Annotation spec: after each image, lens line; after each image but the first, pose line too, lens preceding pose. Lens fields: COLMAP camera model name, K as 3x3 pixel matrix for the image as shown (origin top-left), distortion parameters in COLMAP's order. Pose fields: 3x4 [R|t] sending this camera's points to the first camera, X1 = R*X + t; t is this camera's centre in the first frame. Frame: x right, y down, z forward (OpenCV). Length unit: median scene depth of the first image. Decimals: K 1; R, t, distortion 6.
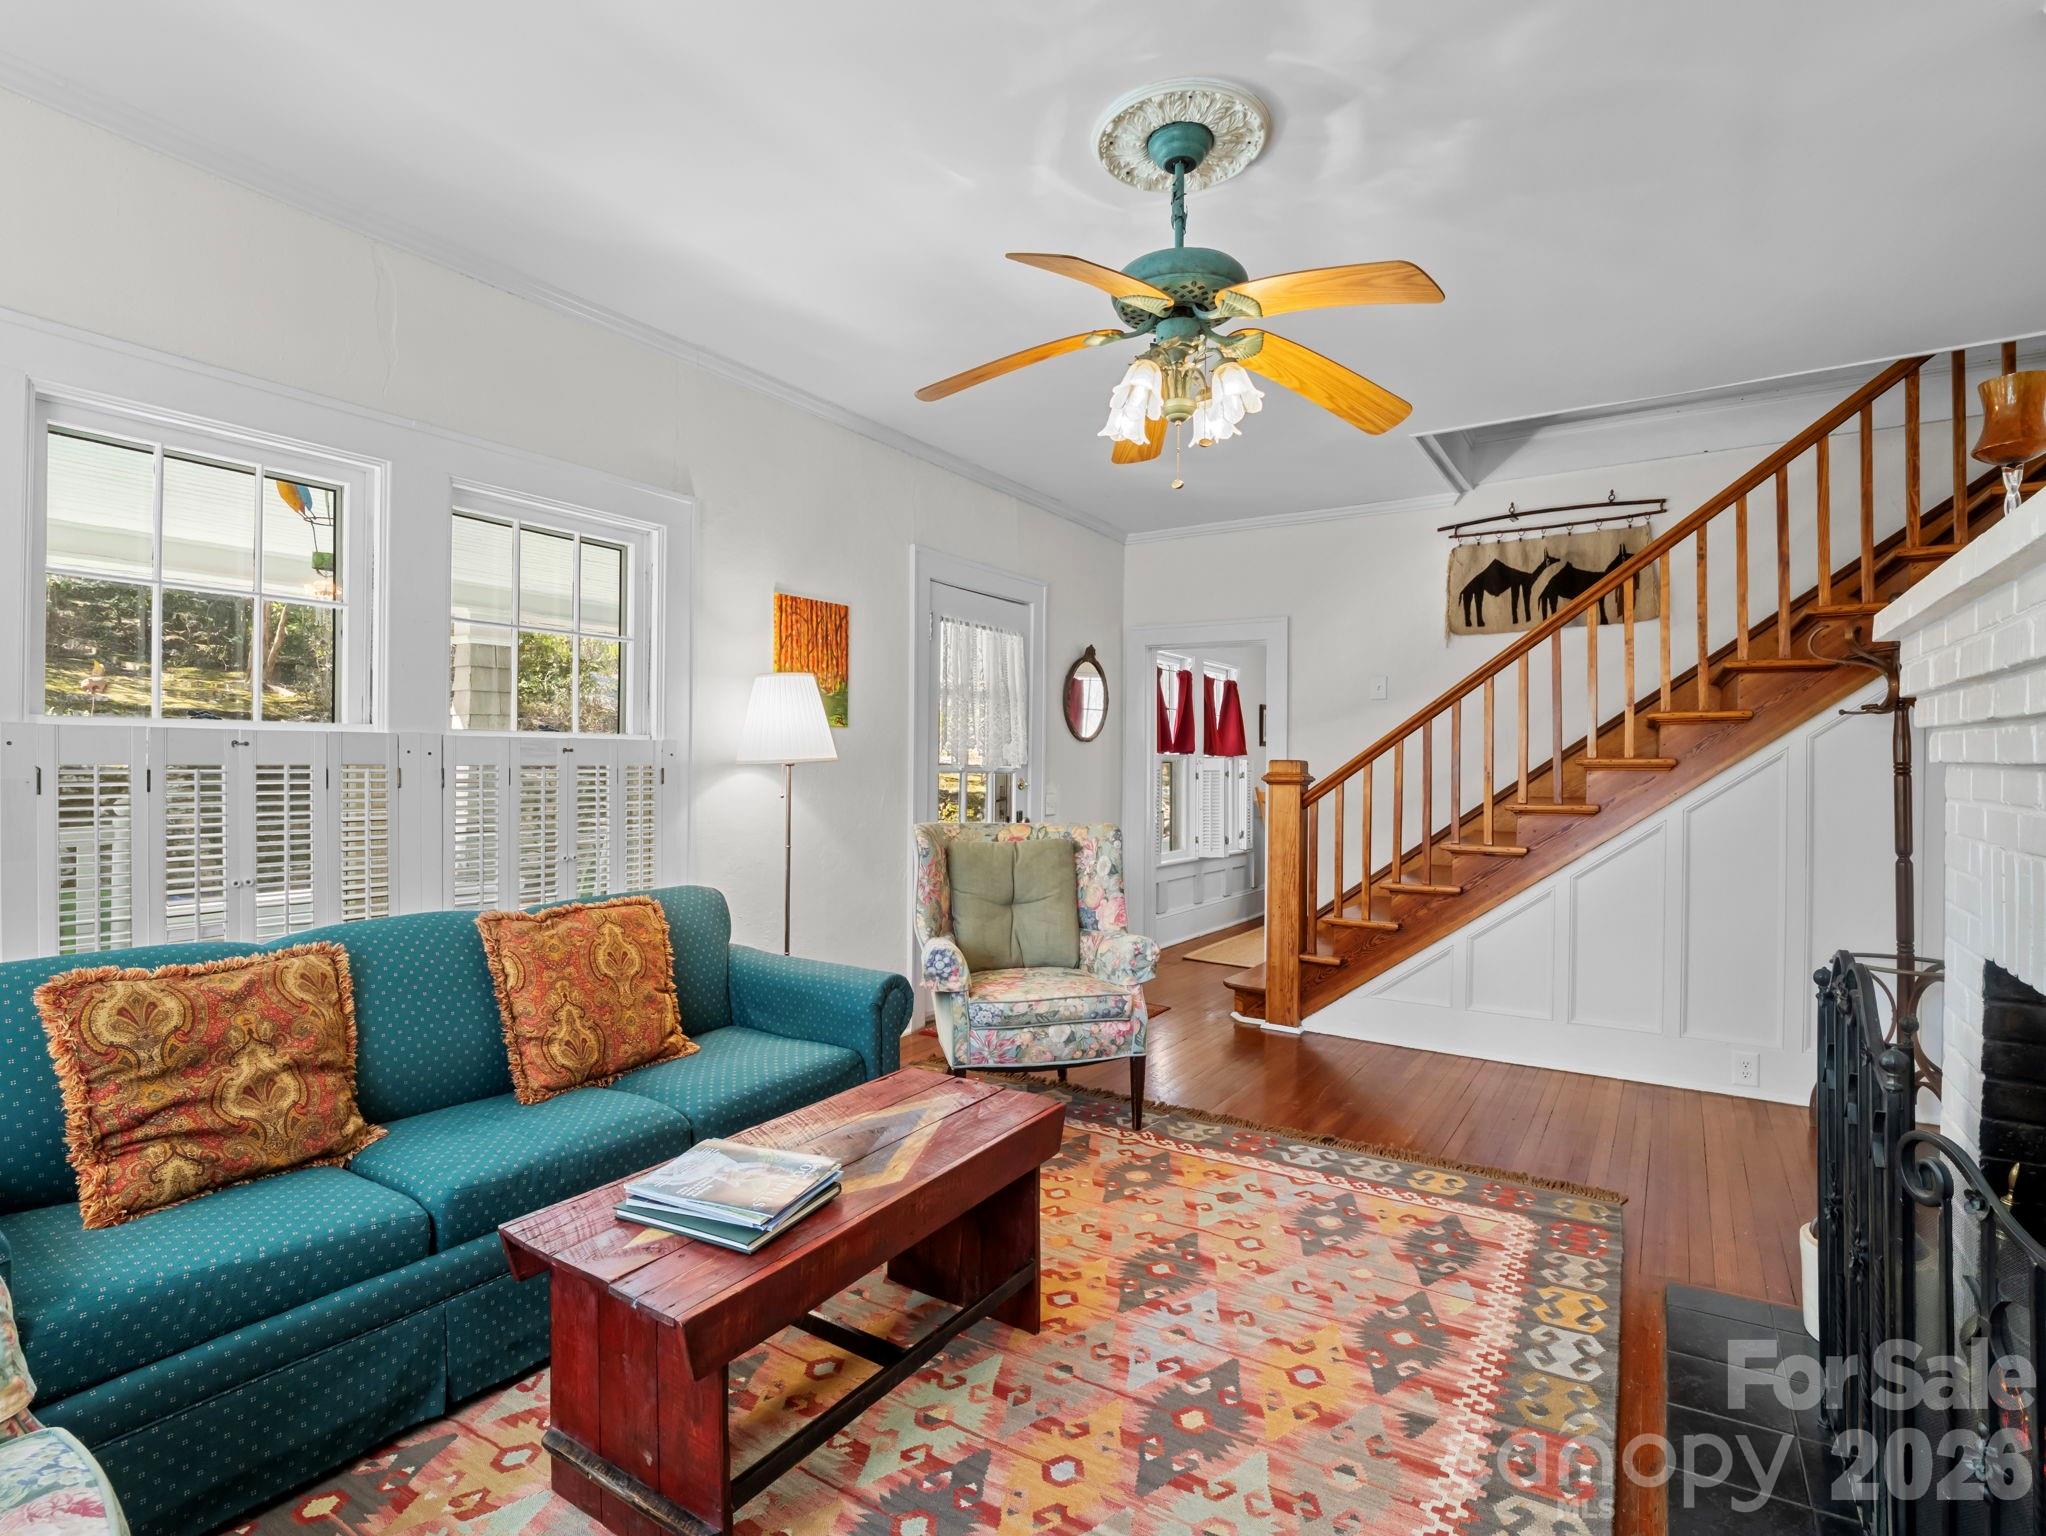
lens RADIAL K [[1014.5, 0, 1011.9], [0, 1014.5, 766.9], [0, 0, 1]] dist [-0.004947, -0.000133]
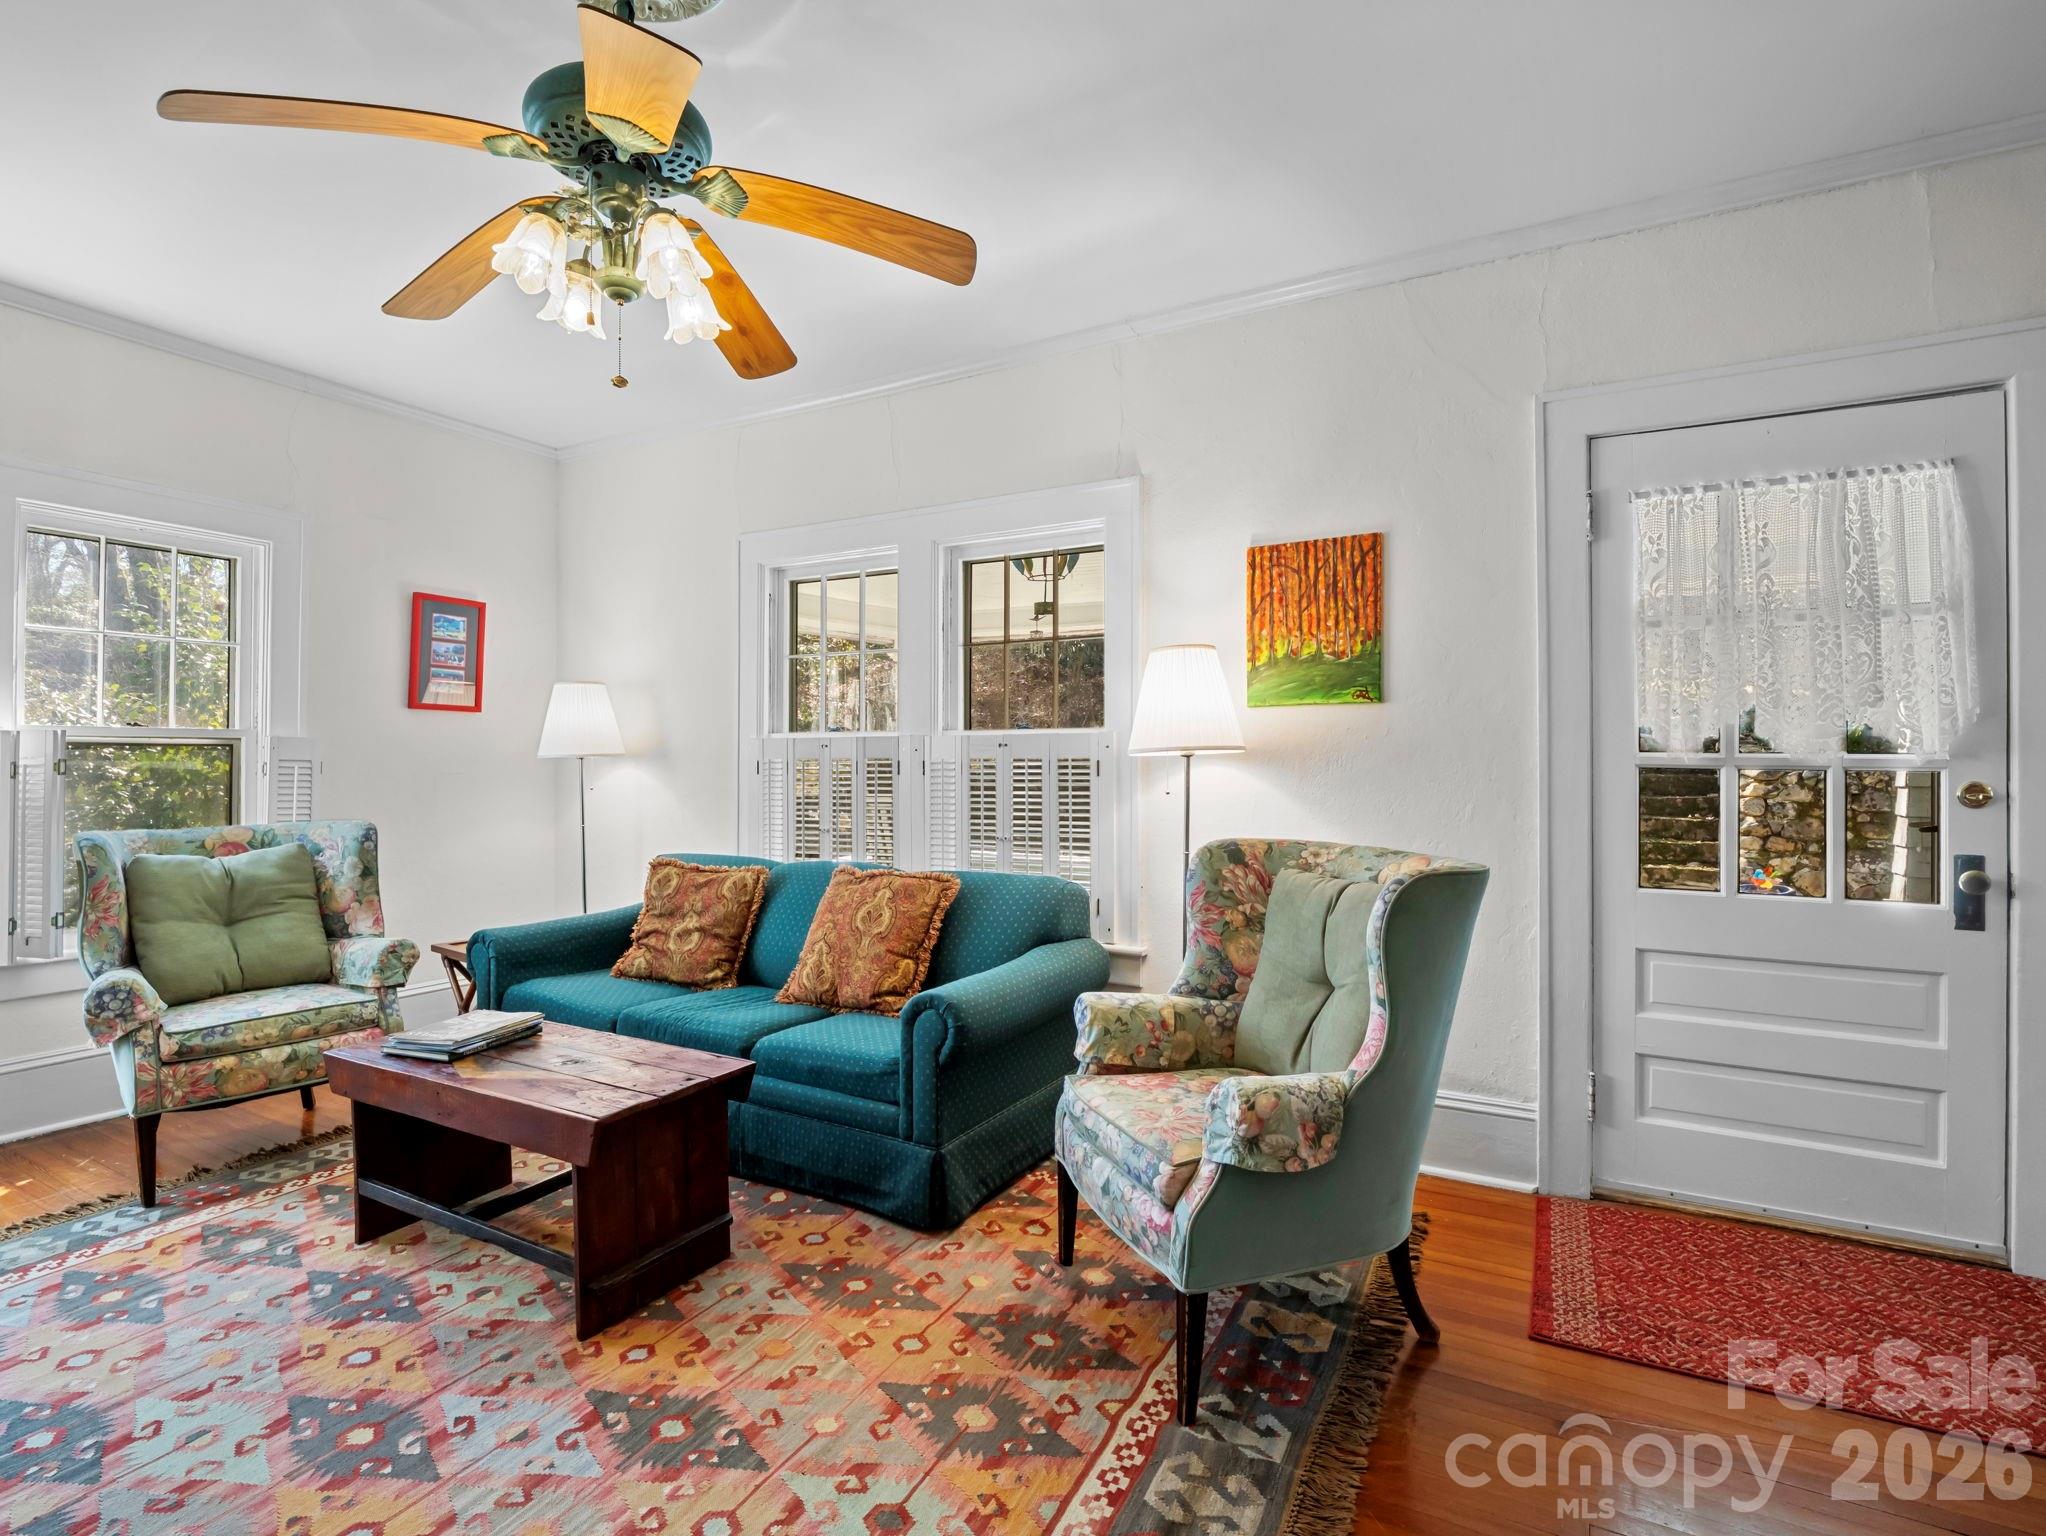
lens RADIAL K [[1014.5, 0, 1012.5], [0, 1014.5, 755.3], [0, 0, 1]] dist [-0.004947, -0.000133]
pose [[0.064639, -0.010606, -0.997852, 0.877278], [-0.002060, 0.999940, -0.010762, 0.009077], [0.997907, 0.002752, 0.064613, 1.157517]]
